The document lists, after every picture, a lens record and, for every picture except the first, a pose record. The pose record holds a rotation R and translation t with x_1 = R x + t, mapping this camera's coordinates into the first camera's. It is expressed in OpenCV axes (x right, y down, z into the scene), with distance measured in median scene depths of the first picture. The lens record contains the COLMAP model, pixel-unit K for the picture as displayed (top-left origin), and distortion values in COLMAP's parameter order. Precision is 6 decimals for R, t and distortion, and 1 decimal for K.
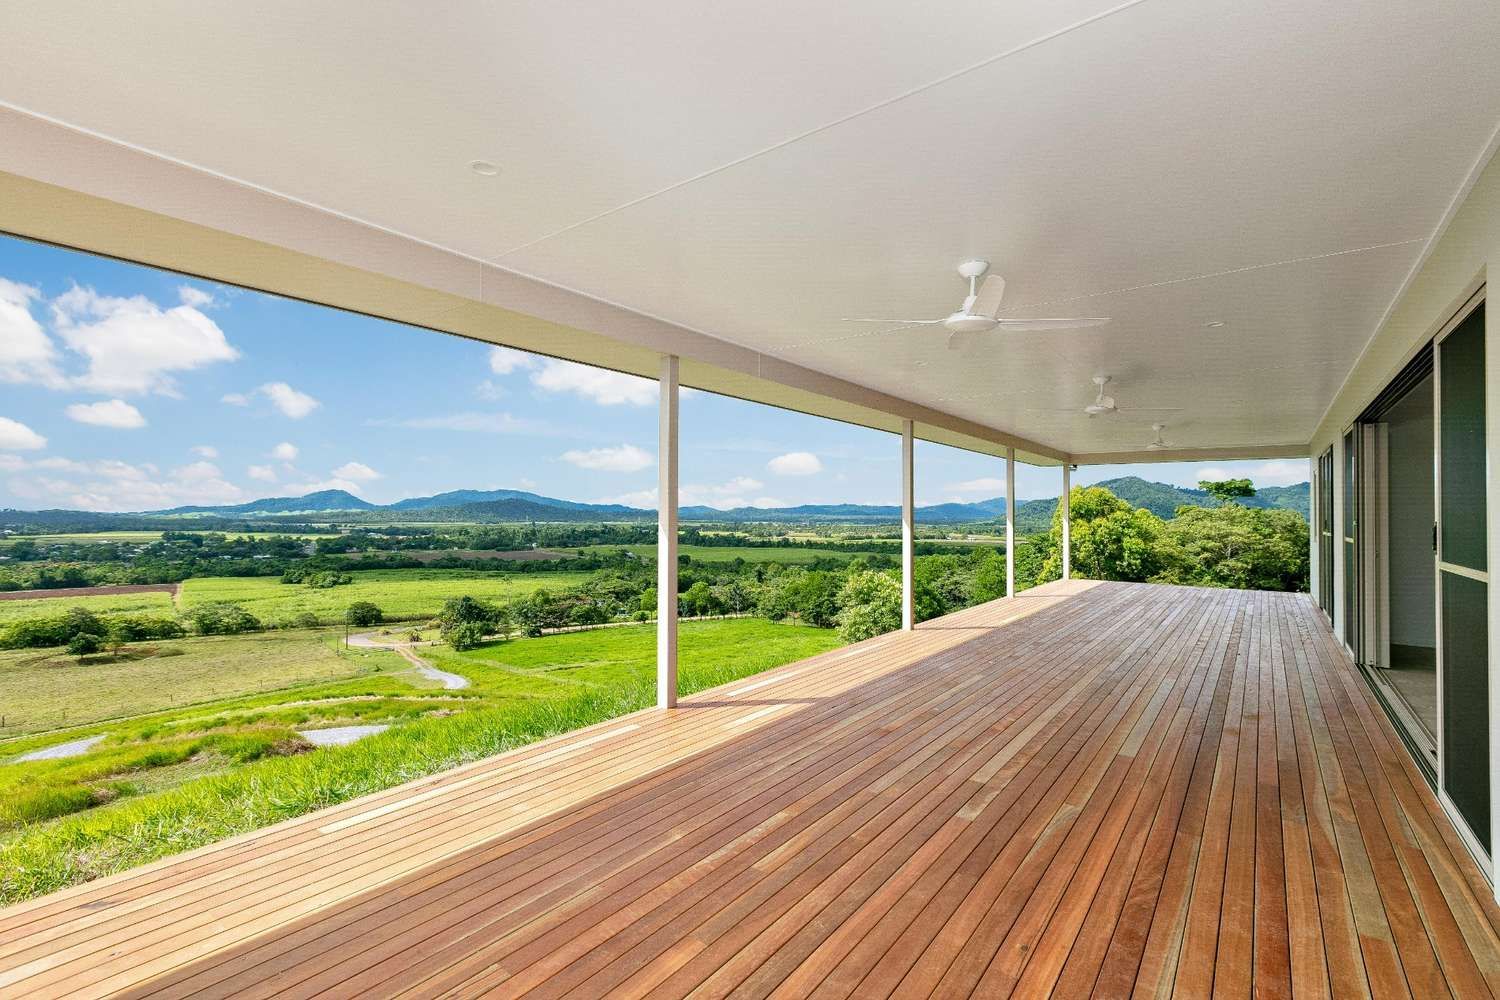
lens RADIAL K [[672.4, 0, 734.9], [0, 672.4, 509.4], [0, 0, 1]] dist [-0.001145, 0.000544]
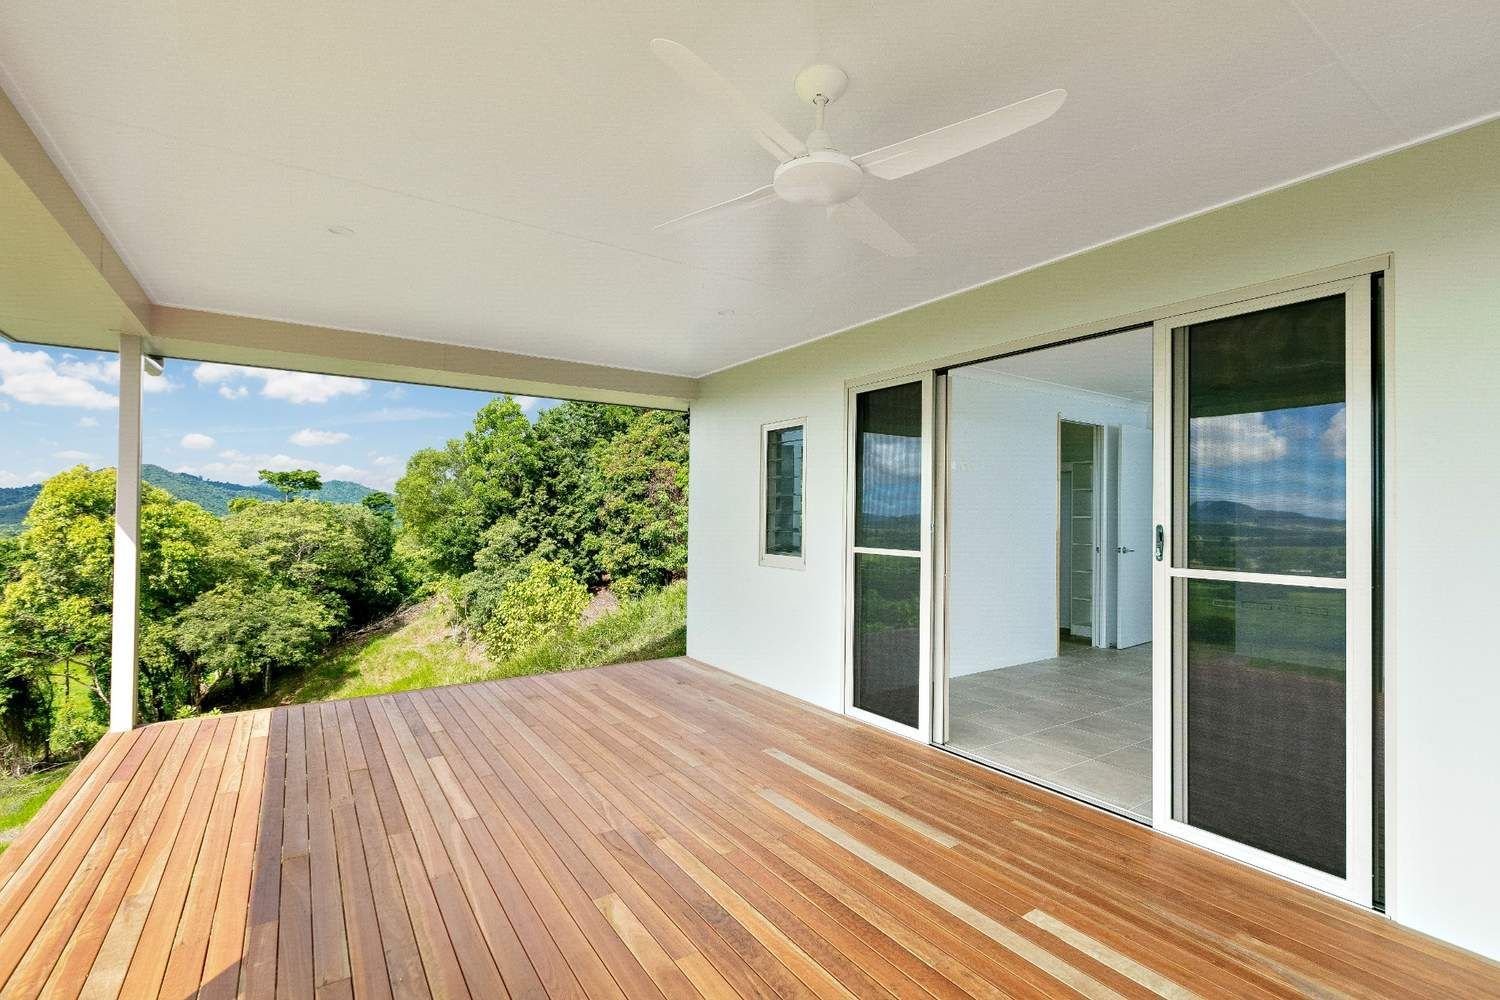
lens RADIAL K [[672.4, 0, 756.5], [0, 672.4, 504.8], [0, 0, 1]] dist [-0.001145, 0.000544]
pose [[0.299566, 0.010927, 0.954013, 0.072491], [-0.012158, 0.999897, -0.007635, 0.001492], [-0.953998, -0.009312, 0.299668, 0.152083]]
